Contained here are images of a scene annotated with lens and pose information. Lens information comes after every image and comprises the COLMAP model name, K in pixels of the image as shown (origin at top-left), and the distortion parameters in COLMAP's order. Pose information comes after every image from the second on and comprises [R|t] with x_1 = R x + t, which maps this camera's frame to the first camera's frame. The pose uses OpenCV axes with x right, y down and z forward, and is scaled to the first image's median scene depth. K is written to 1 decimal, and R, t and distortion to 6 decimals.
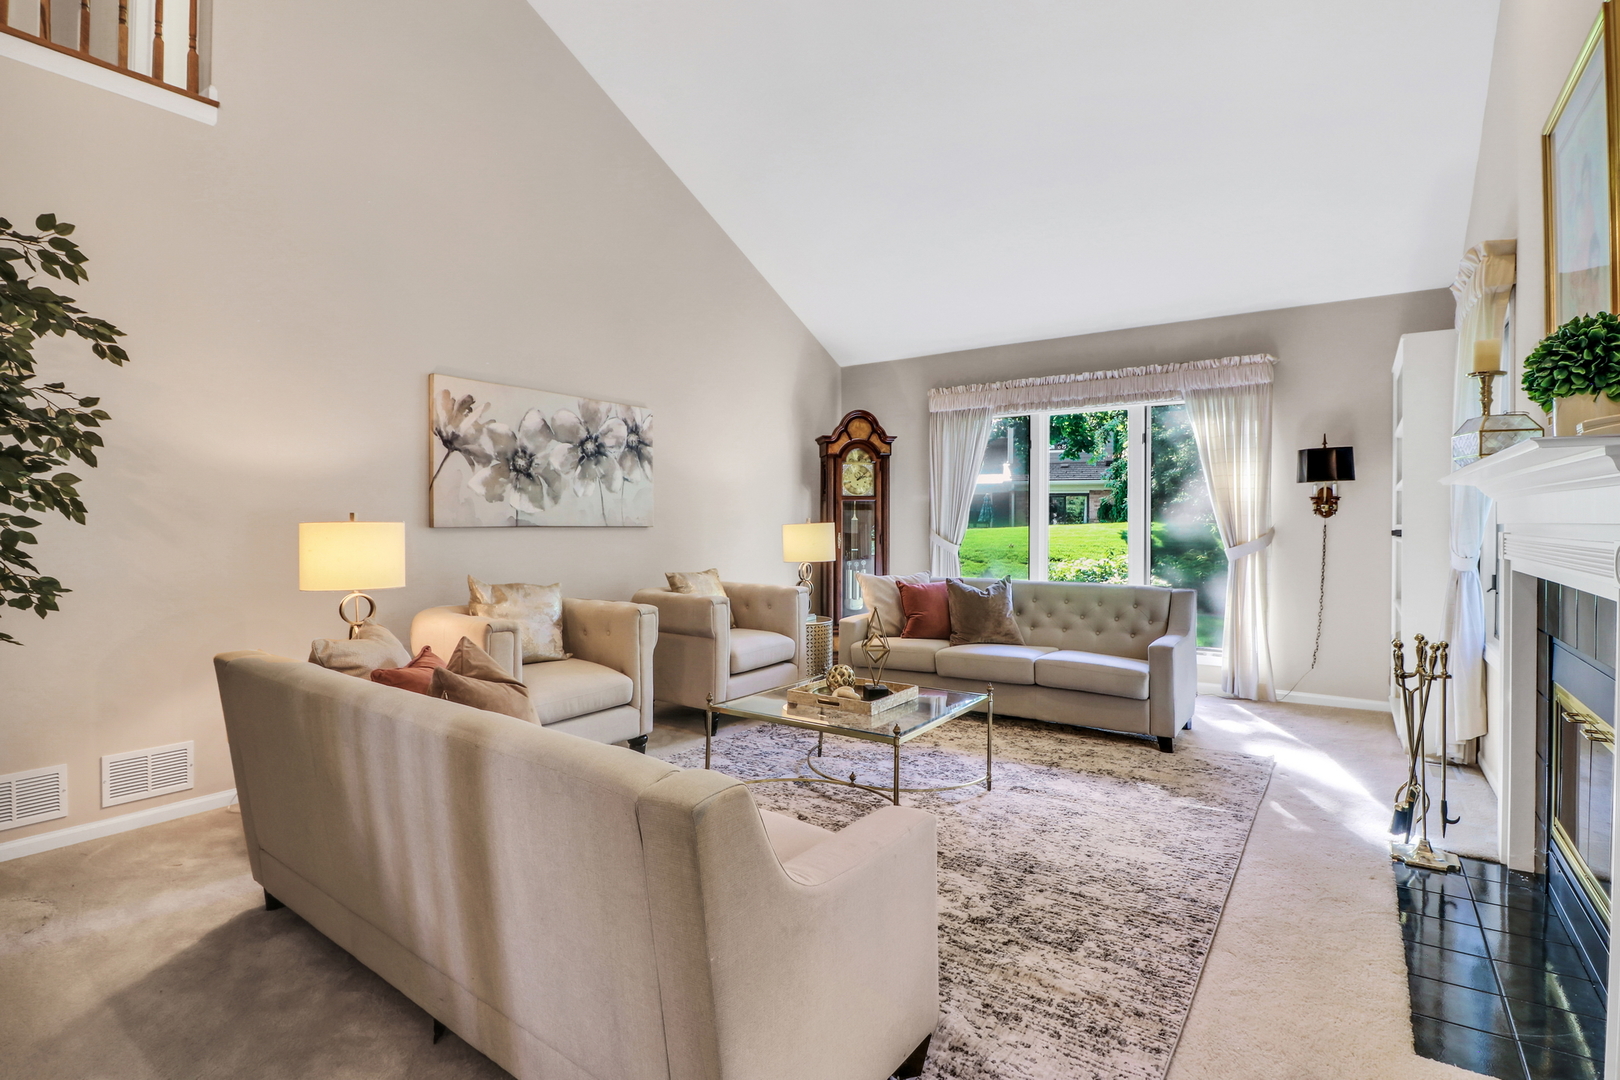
lens RADIAL K [[791.8, 0, 797.1], [0, 791.8, 531.7], [0, 0, 1]] dist [0.002848, -0.012975]
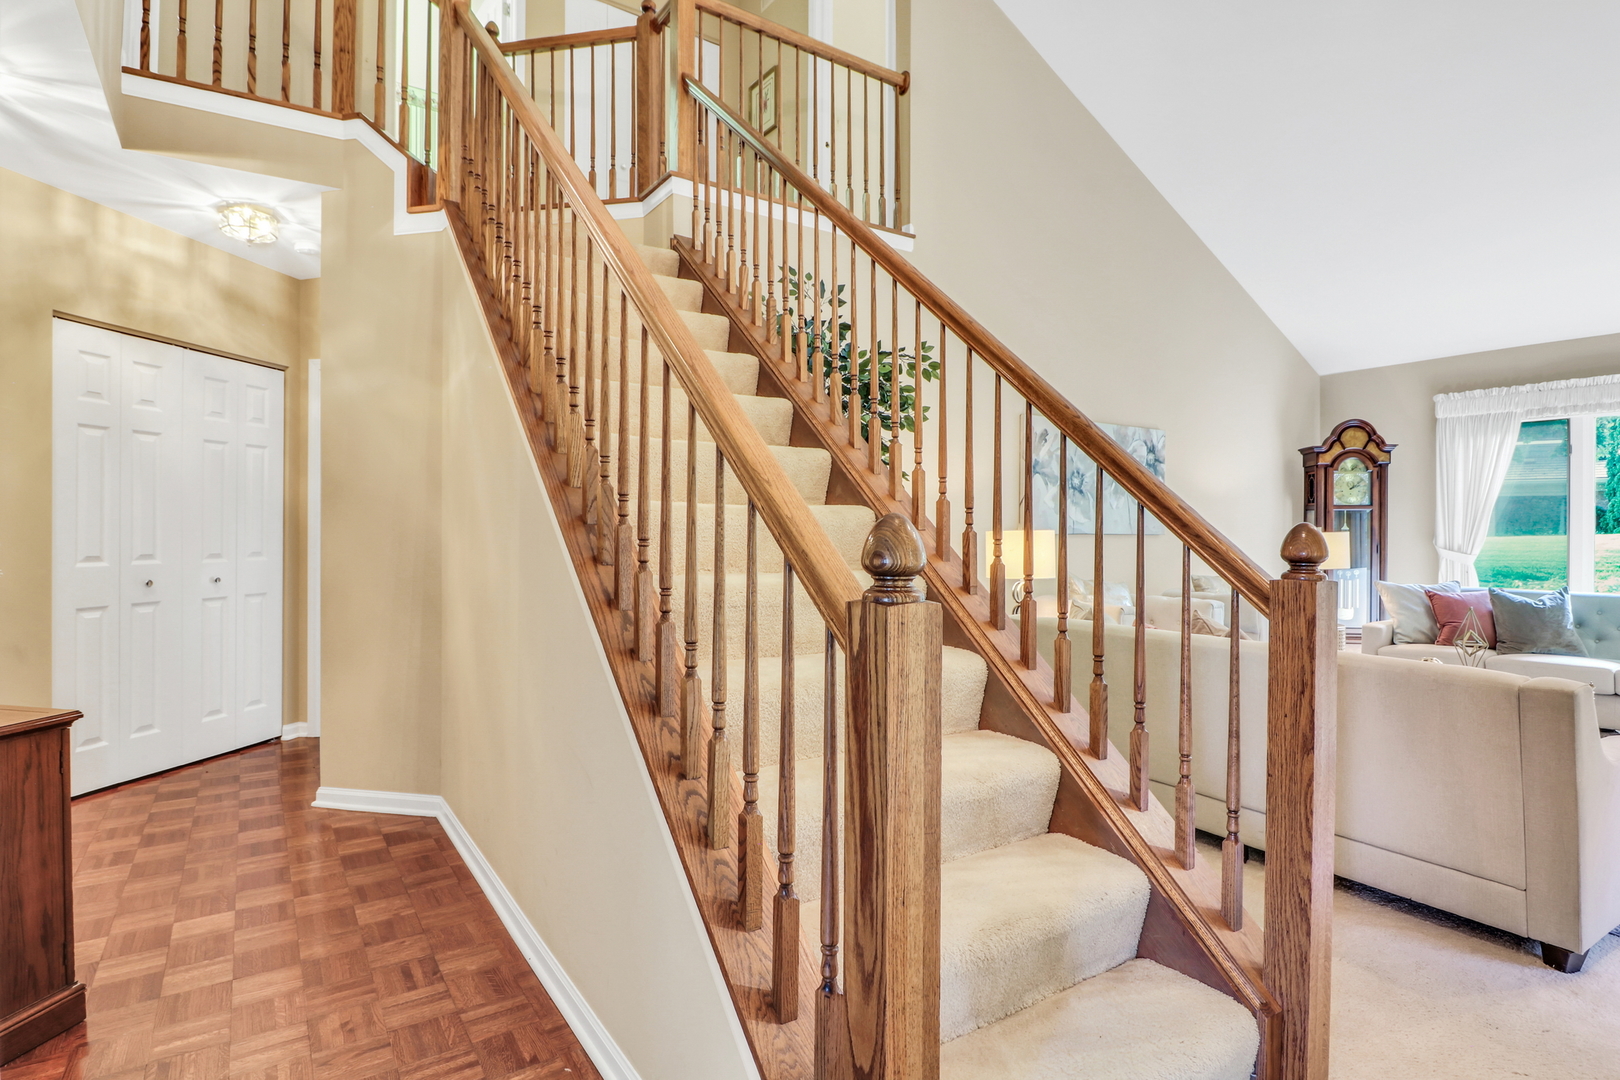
lens RADIAL K [[826.4, 0, 800.0], [0, 826.4, 532.7], [0, 0, 1]] dist [0.012068, -0.019533]
pose [[0.929087, 0.006278, -0.369808, -0.253200], [-0.008898, 0.999946, -0.005381, 0.002248], [0.369754, 0.008290, 0.929093, -0.318056]]
